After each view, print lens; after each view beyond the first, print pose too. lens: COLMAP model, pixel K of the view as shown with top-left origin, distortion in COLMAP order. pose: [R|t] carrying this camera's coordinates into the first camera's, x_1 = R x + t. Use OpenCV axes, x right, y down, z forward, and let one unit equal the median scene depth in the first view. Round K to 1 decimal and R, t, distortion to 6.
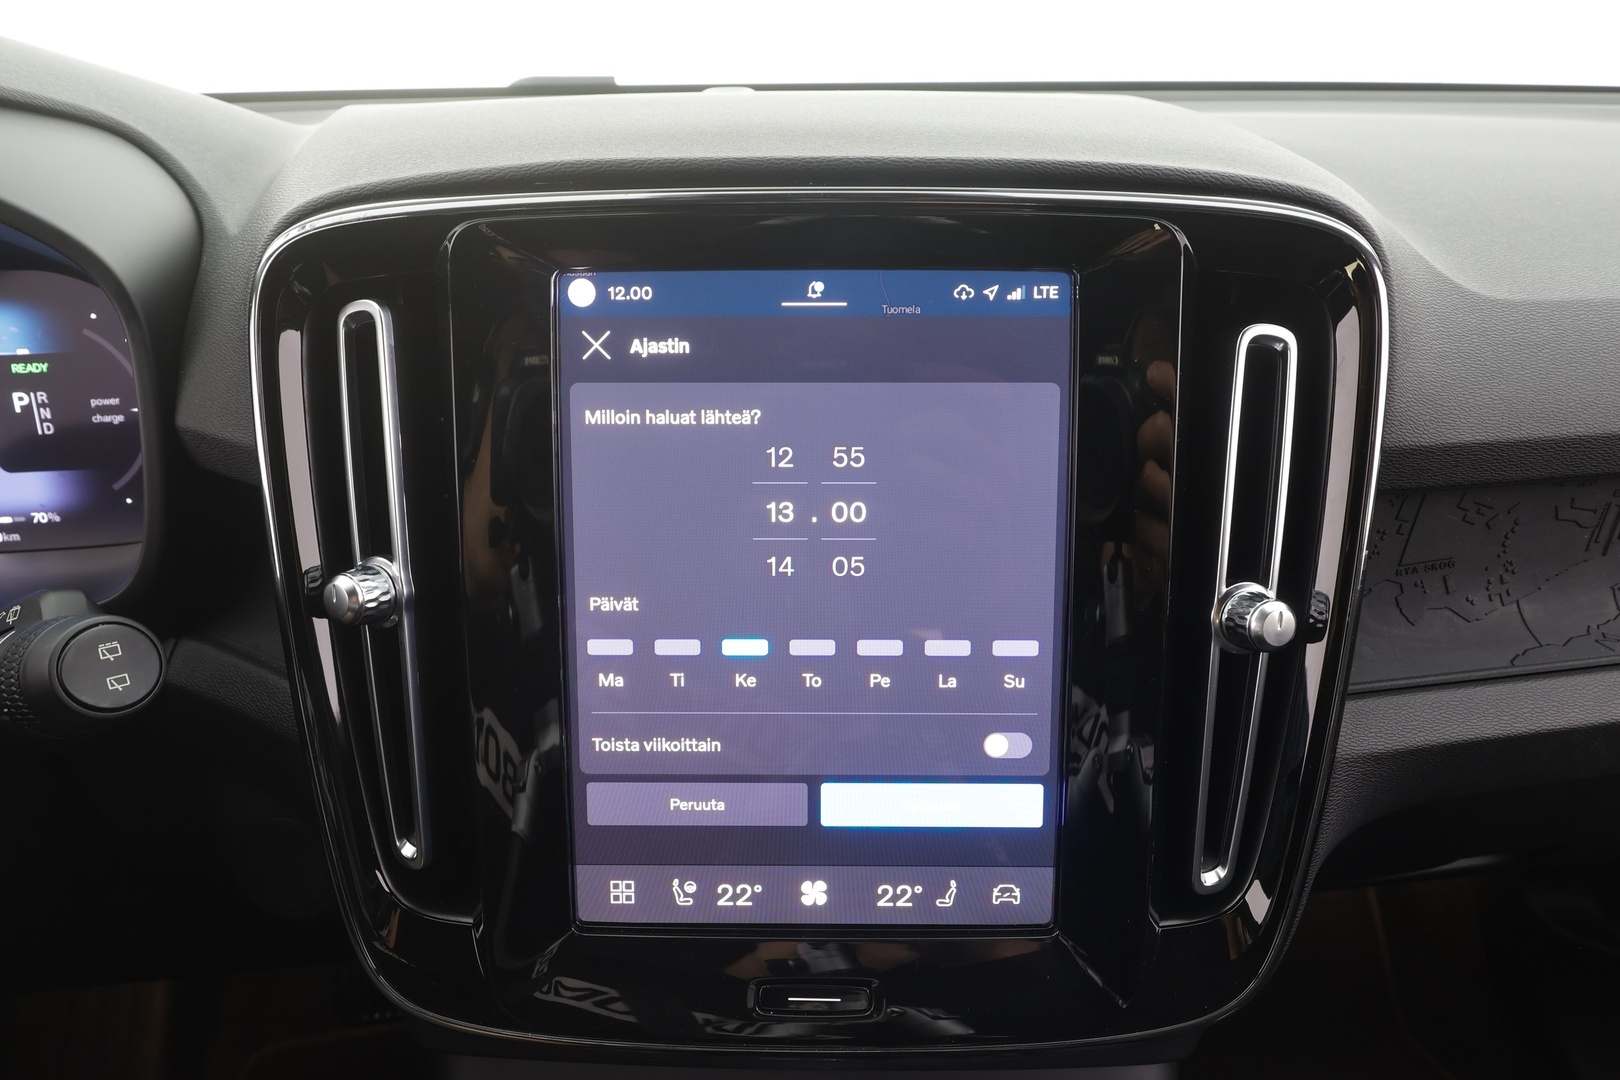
lens RADIAL K [[945.1, 0, 810.0], [0, 945.1, 540.0], [0, 0, 1]] dist [0.003391, 0.000962]
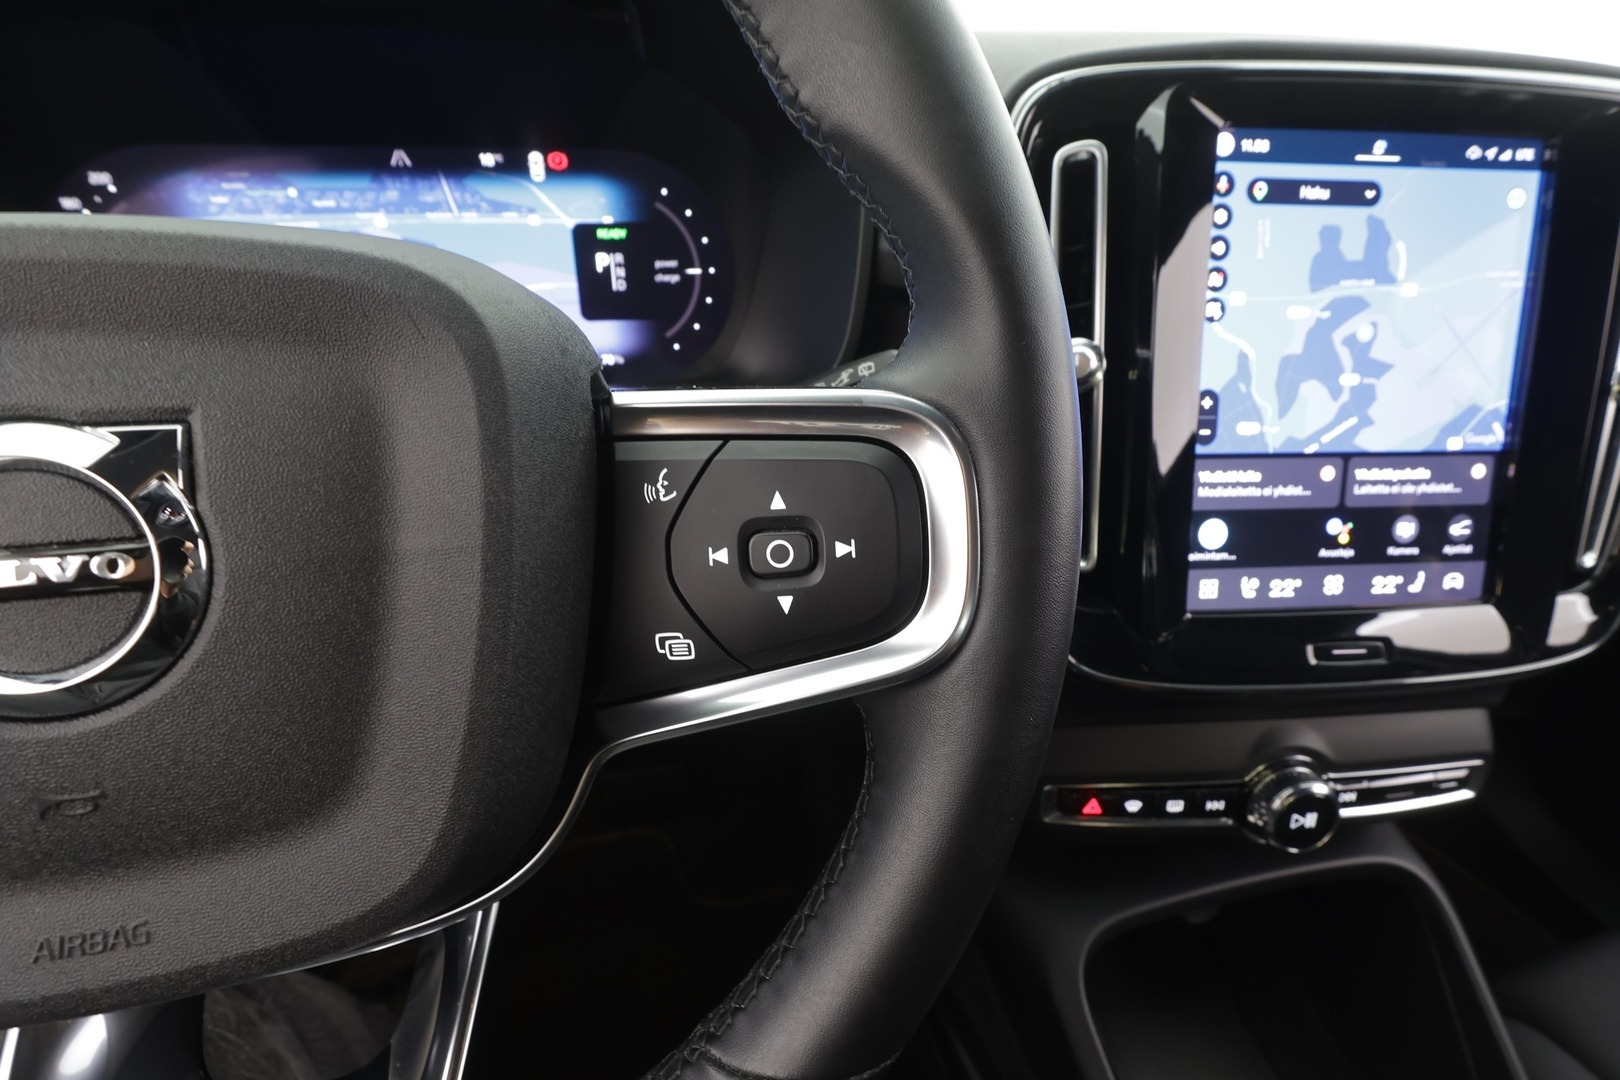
lens RADIAL K [[750.6, 0, 810.0], [0, 750.6, 540.0], [0, 0, 1]] dist [-0.002957, -0.000064]
pose [[0.992931, -0.026477, 0.115698, -0.932655], [0.019712, 0.998050, 0.059230, 0.224514], [-0.117041, -0.056531, 0.991517, -0.037407]]
